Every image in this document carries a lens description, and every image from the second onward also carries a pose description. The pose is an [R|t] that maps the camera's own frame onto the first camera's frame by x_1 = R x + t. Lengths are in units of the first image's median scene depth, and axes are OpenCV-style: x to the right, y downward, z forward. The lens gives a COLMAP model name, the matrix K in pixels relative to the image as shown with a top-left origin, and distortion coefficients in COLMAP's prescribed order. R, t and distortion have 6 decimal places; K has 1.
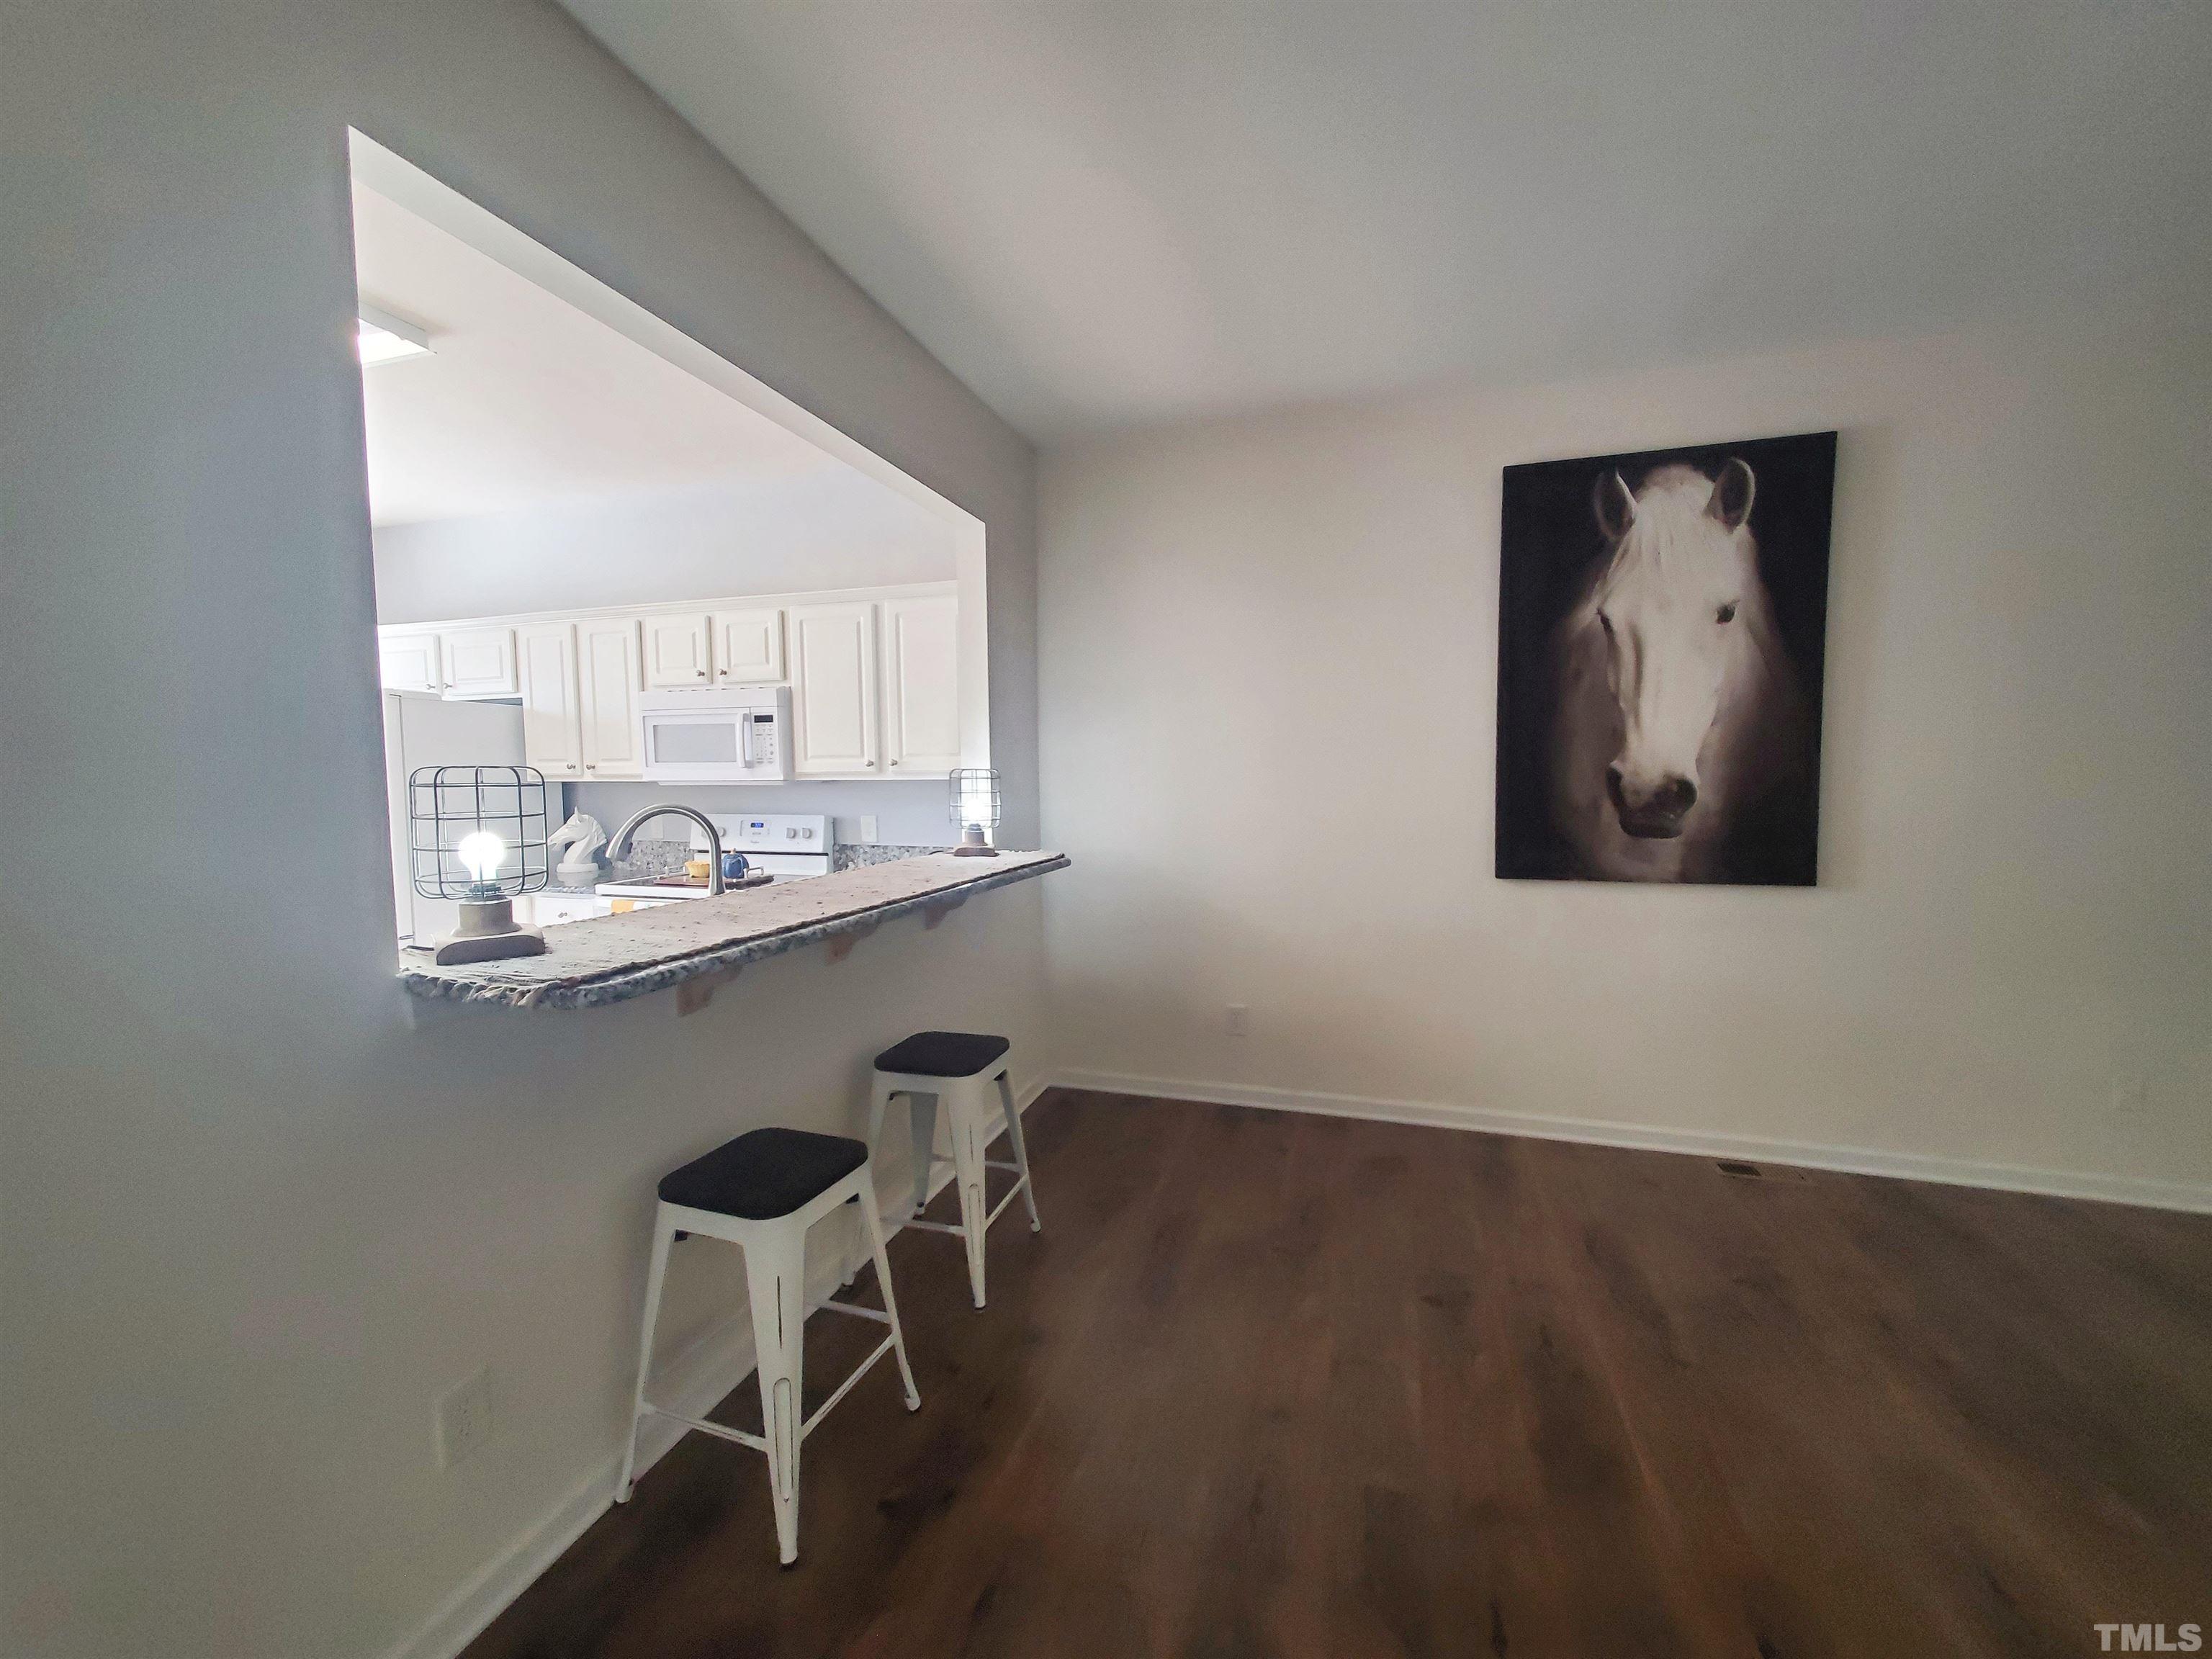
lens RADIAL K [[876.0, 0, 1116.0], [0, 876.0, 841.4], [0, 0, 1]] dist [0.002093, -0.000853]
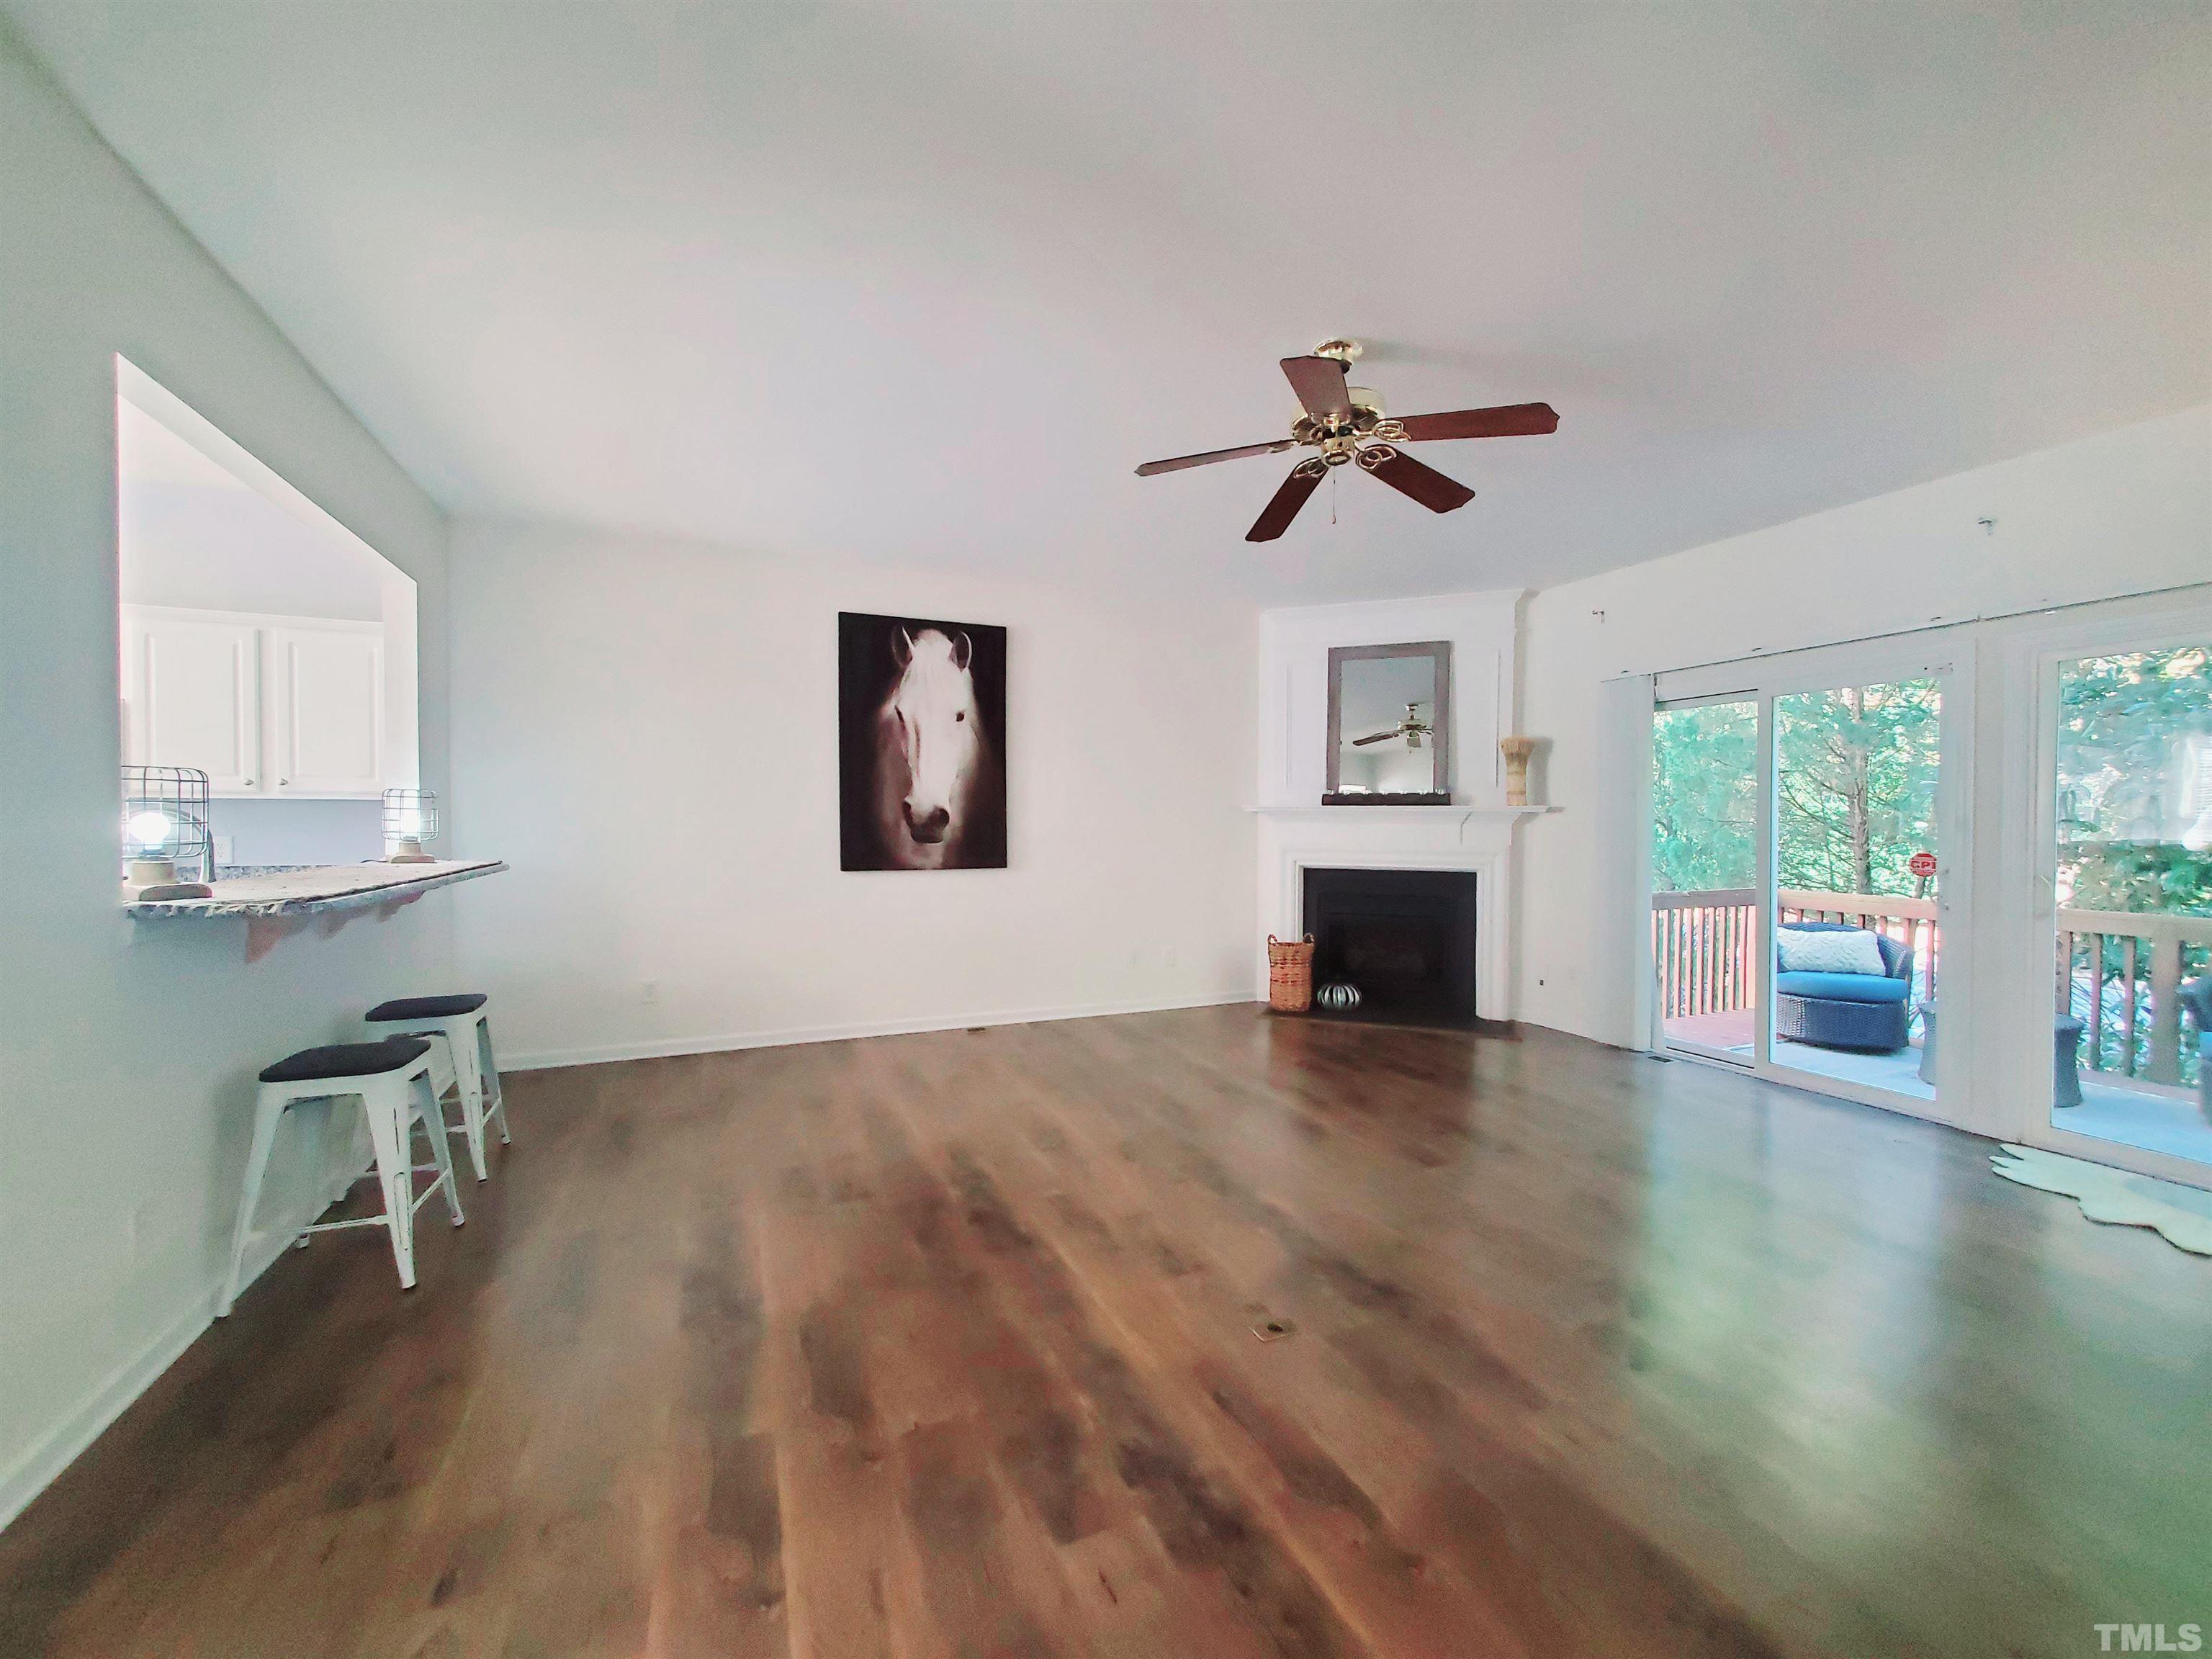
lens RADIAL K [[876.0, 0, 1118.8], [0, 876.0, 834.2], [0, 0, 1]] dist [0.002093, -0.000853]
pose [[0.753342, 0.000511, 0.657629, -0.229193], [0.040235, 0.998091, -0.046866, 0.074375], [-0.656397, 0.061765, 0.751883, -0.526648]]
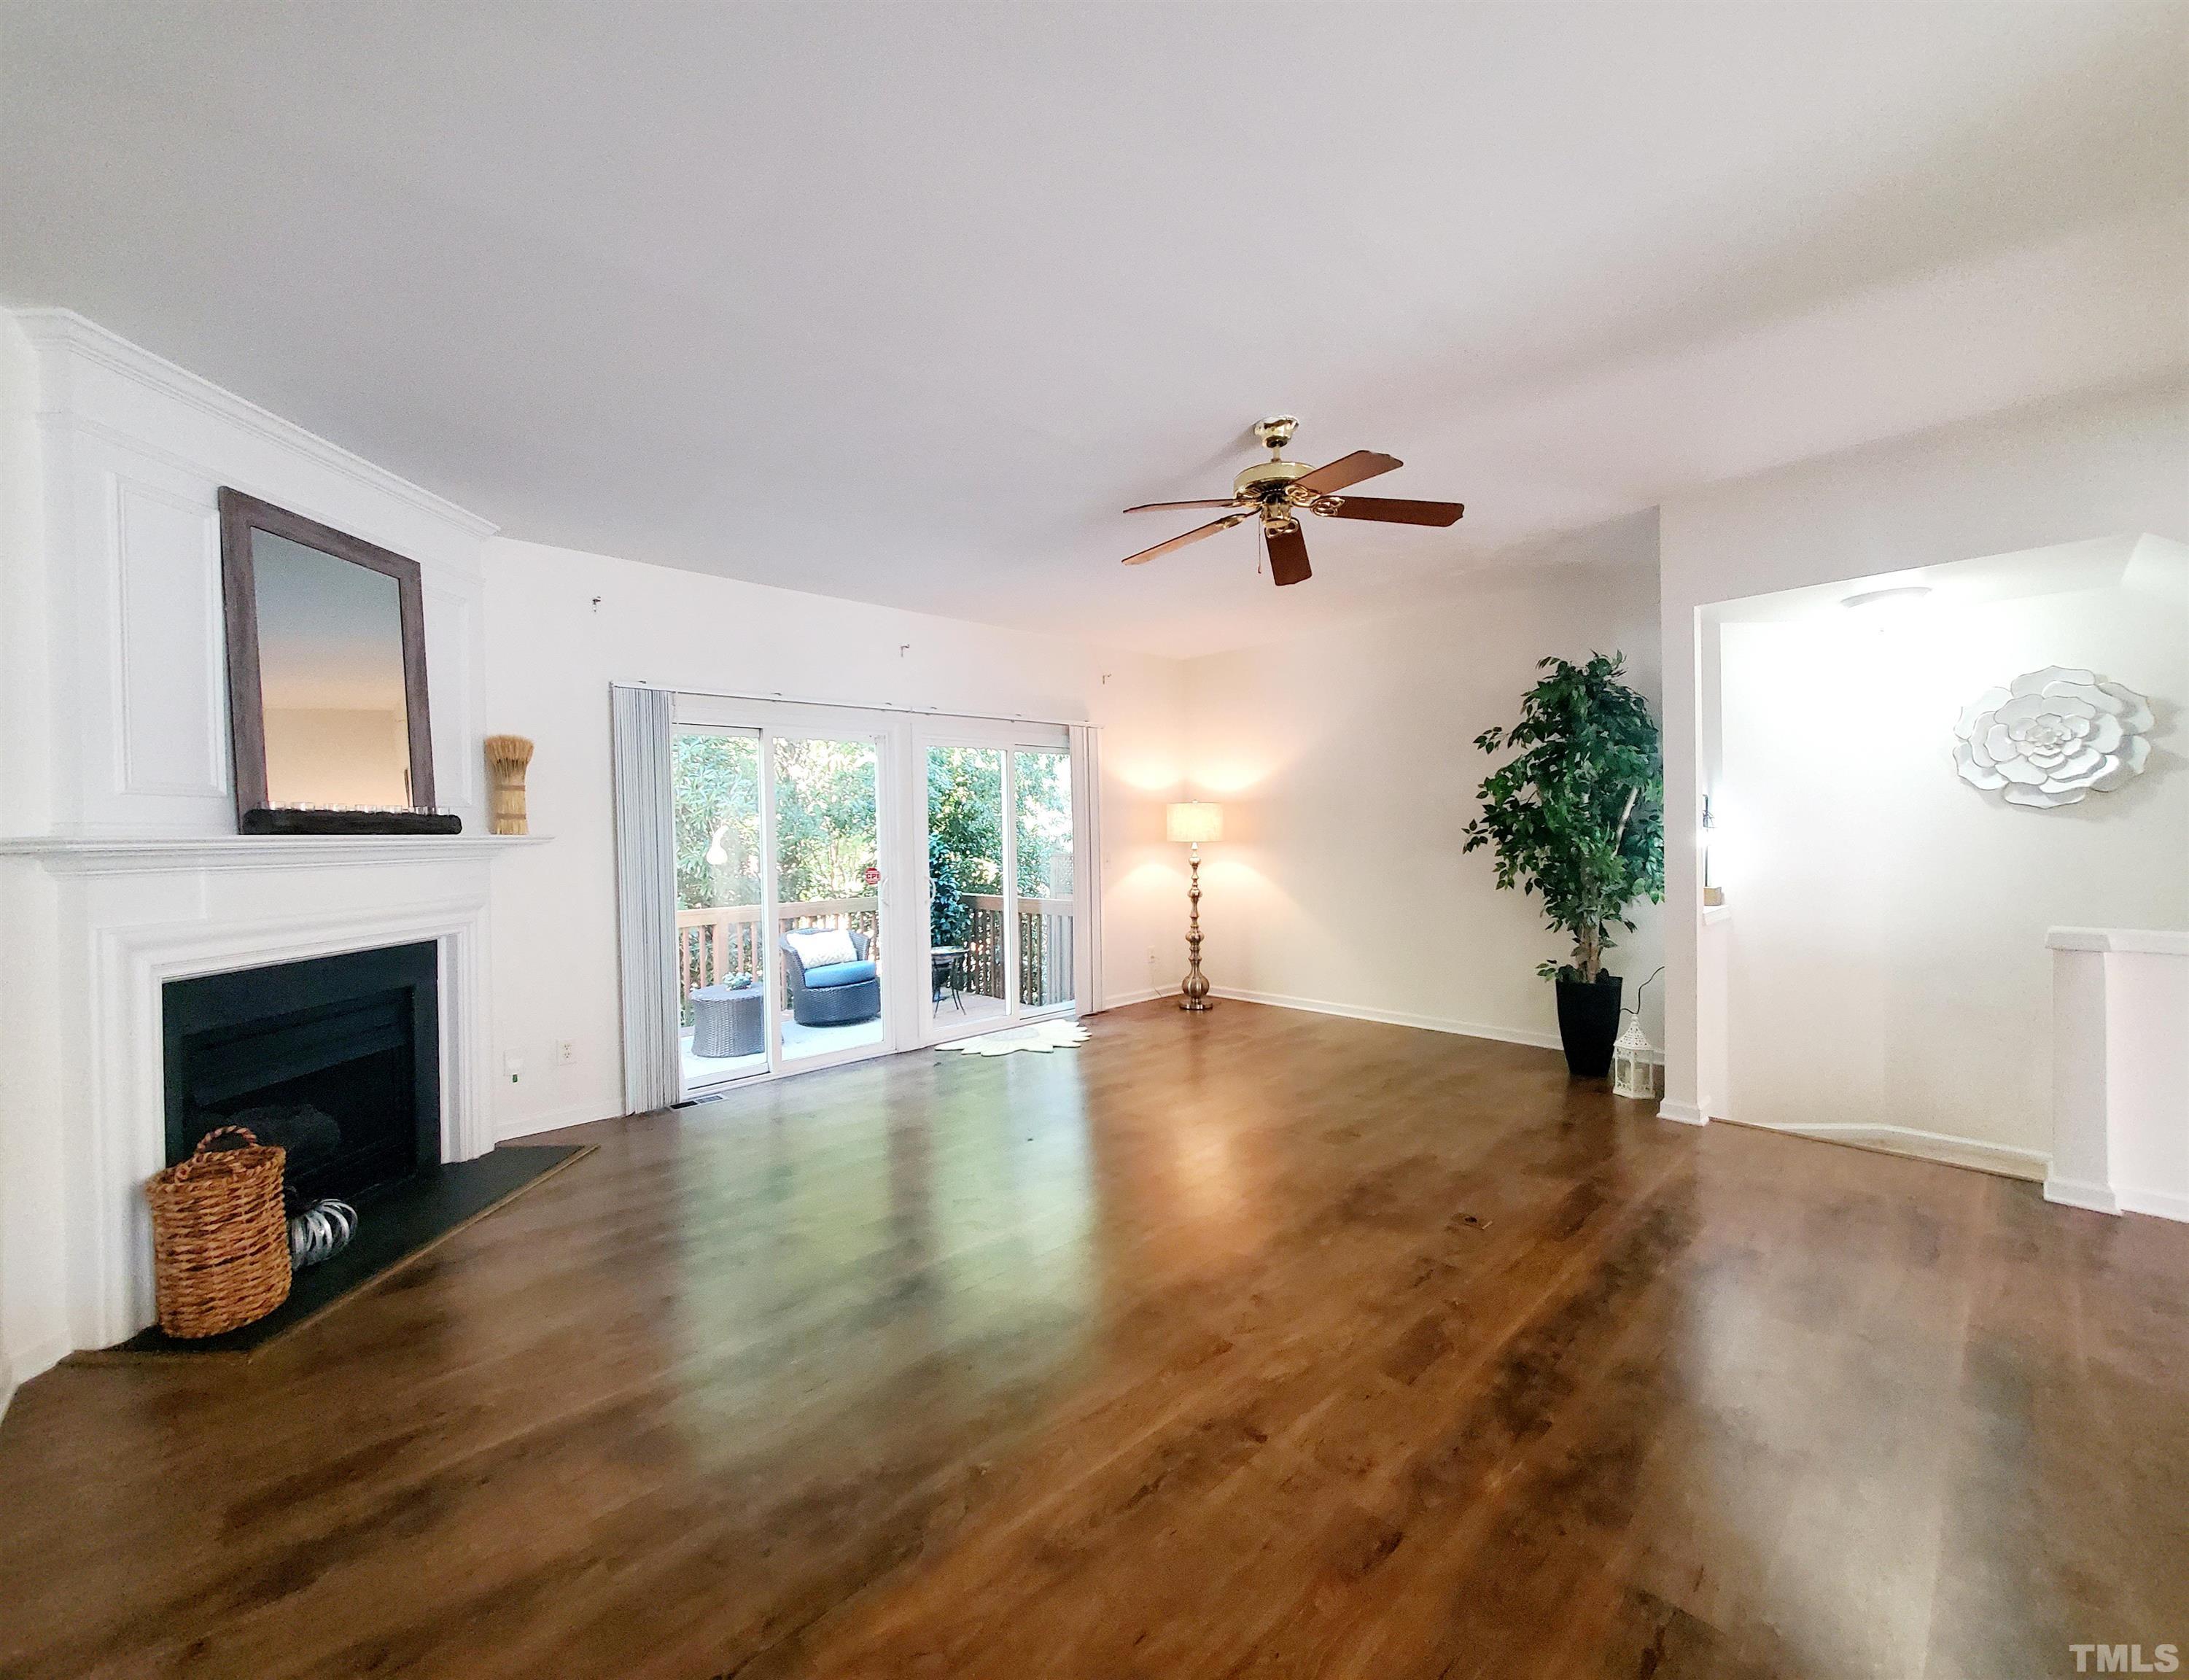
lens RADIAL K [[888.3, 0, 1084.3], [0, 888.3, 837.5], [0, 0, 1]] dist [-0.003437, -0.000313]
pose [[-0.865690, 0.020759, 0.500150, 0.233174], [0.064174, 0.995498, 0.069758, -0.071597], [-0.496450, 0.092486, -0.863124, 1.036979]]
